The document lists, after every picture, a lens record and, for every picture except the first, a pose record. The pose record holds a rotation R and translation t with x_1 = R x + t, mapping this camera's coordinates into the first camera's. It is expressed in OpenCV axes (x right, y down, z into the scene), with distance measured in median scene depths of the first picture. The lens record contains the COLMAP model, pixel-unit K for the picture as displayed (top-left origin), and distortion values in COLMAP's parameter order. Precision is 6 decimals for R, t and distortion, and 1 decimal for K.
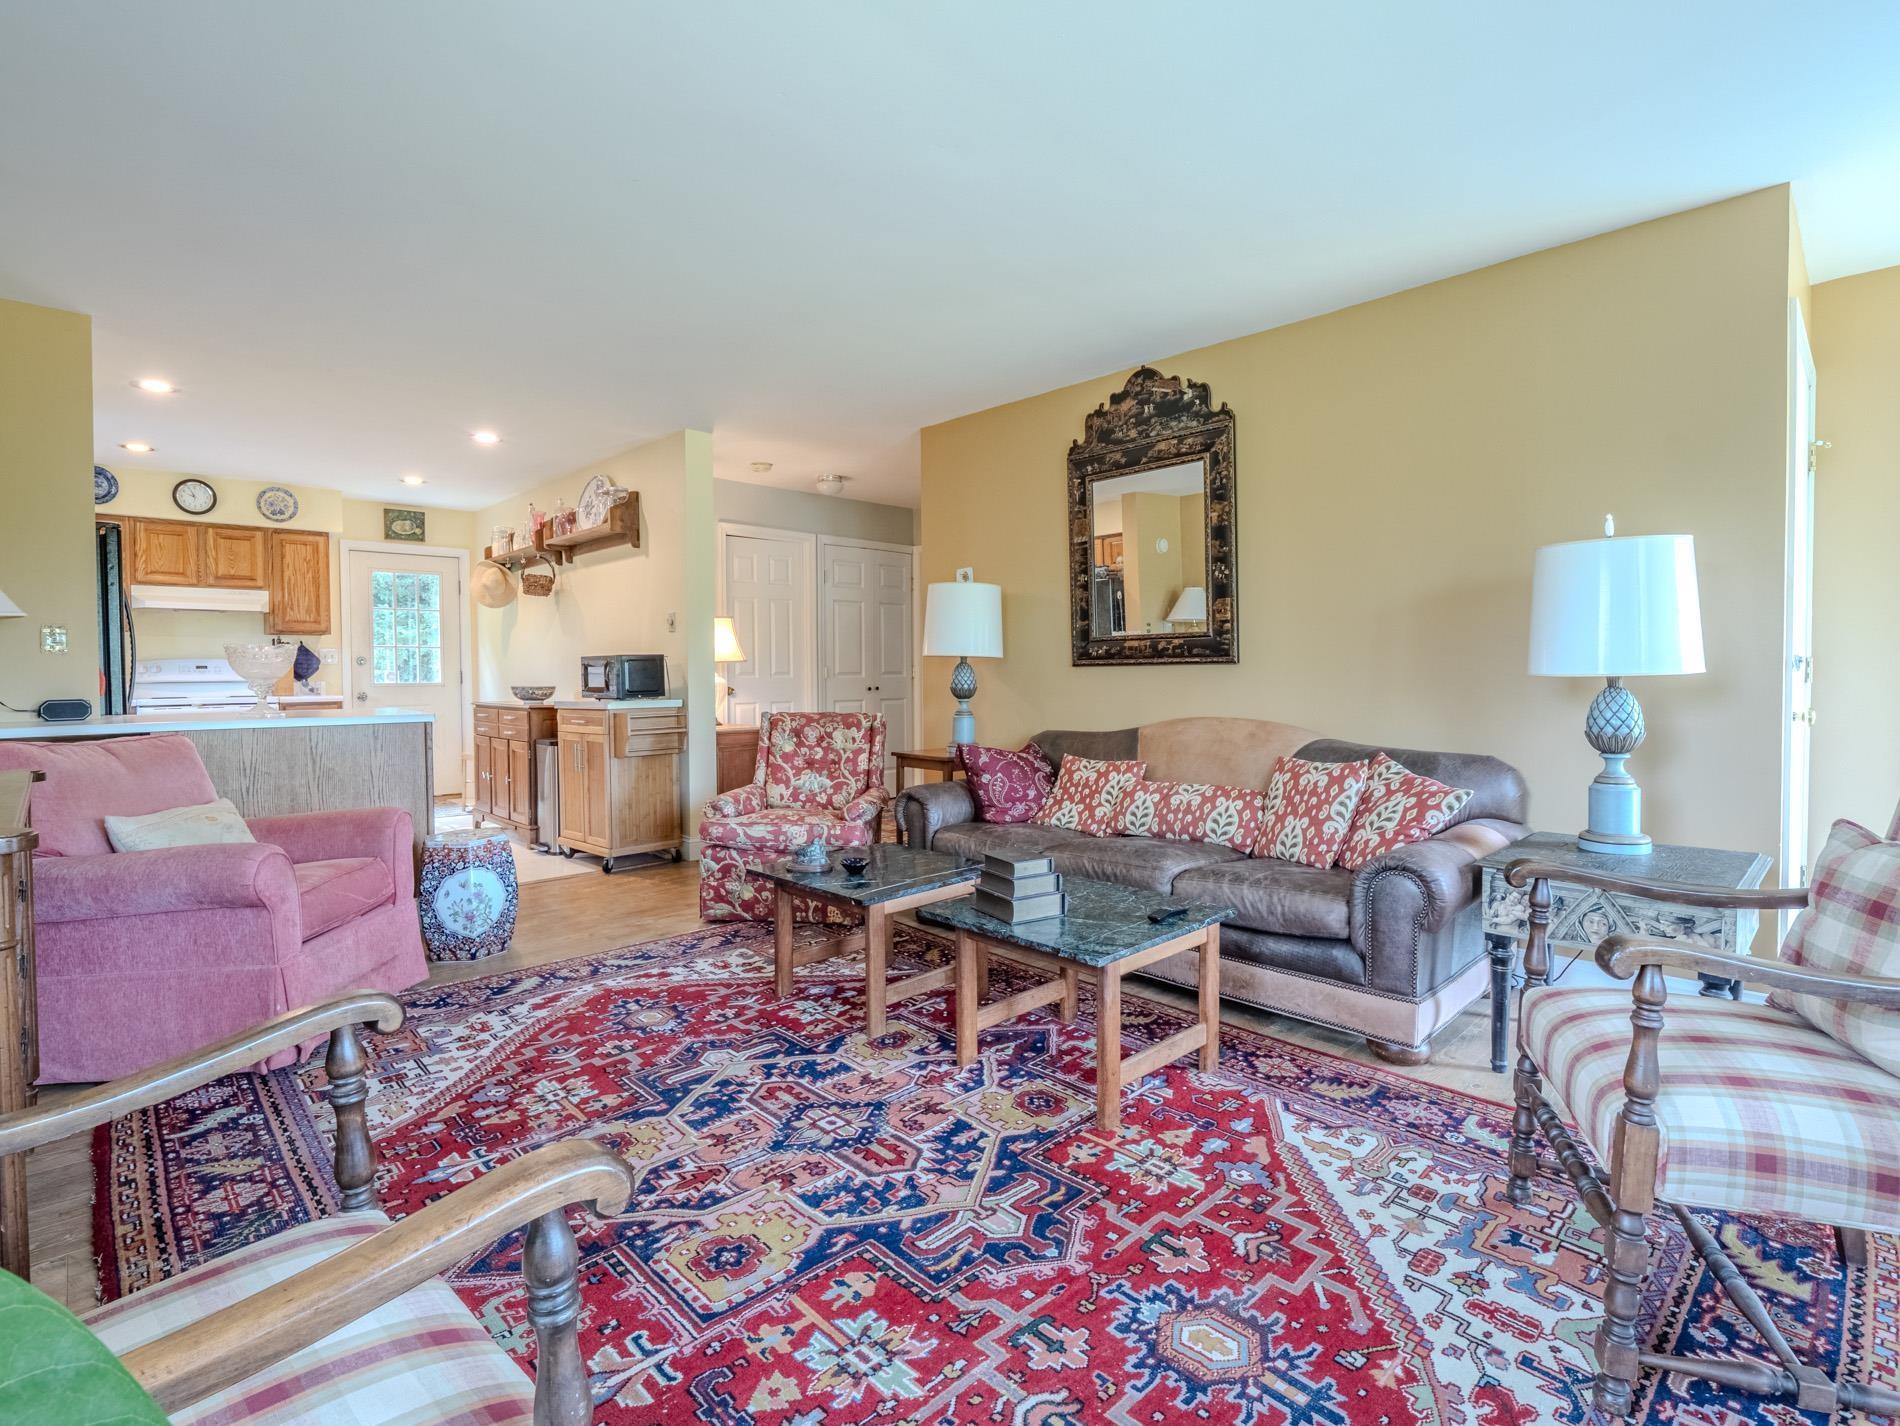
lens RADIAL K [[915.3, 0, 954.0], [0, 915.3, 702.8], [0, 0, 1]] dist [-0.019125, -0.000832]
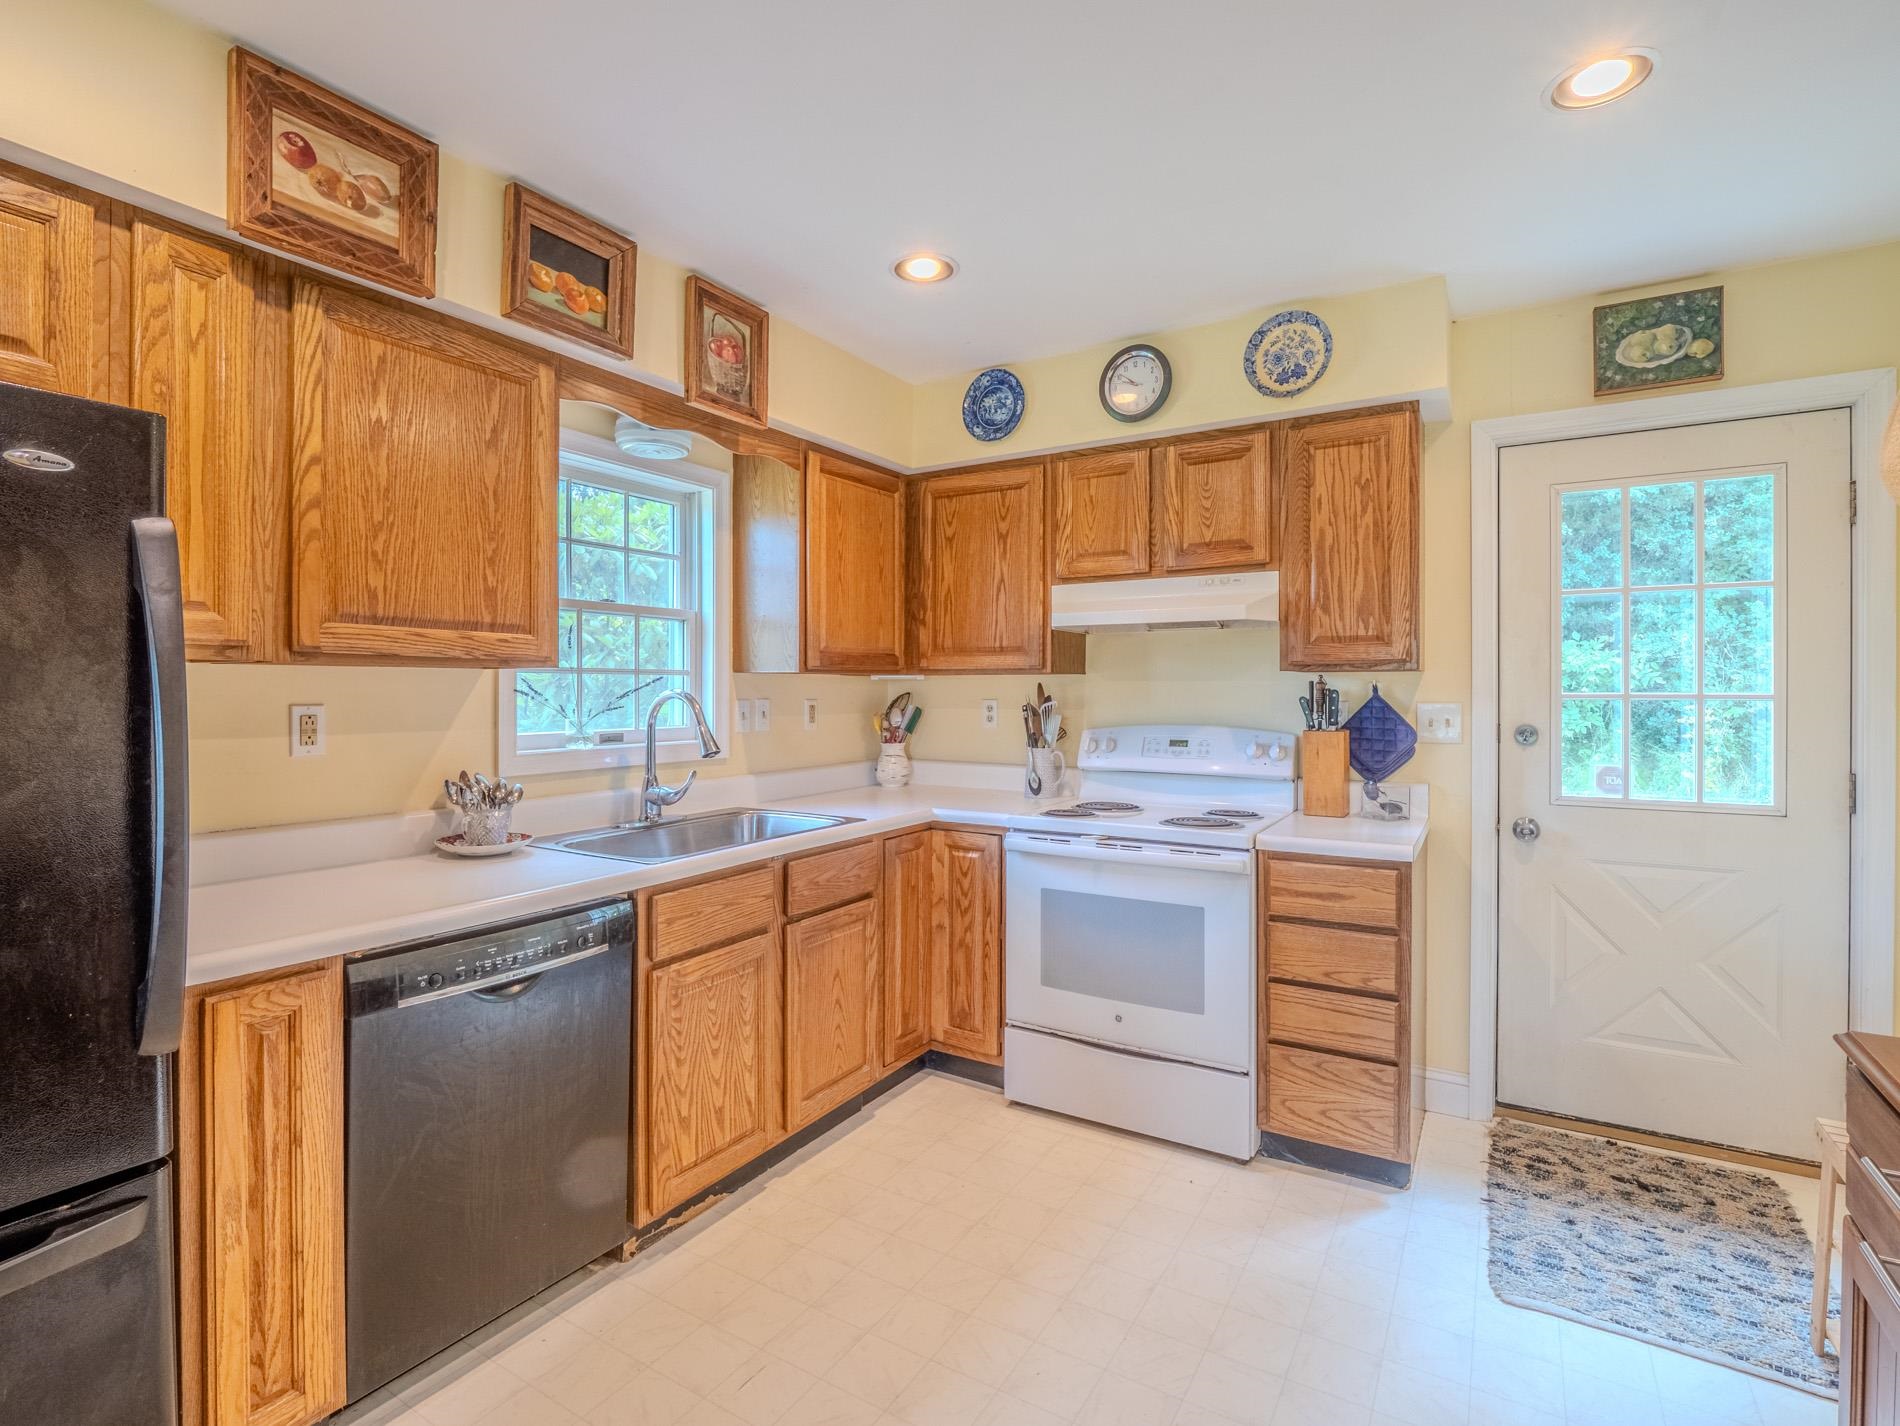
lens RADIAL K [[915.3, 0, 946.2], [0, 915.3, 696.6], [0, 0, 1]] dist [-0.019125, -0.000832]
pose [[0.242540, 0.013713, -0.970044, -0.543420], [-0.033359, 0.999427, 0.005788, -0.088525], [0.969568, 0.030956, 0.242858, 1.061675]]
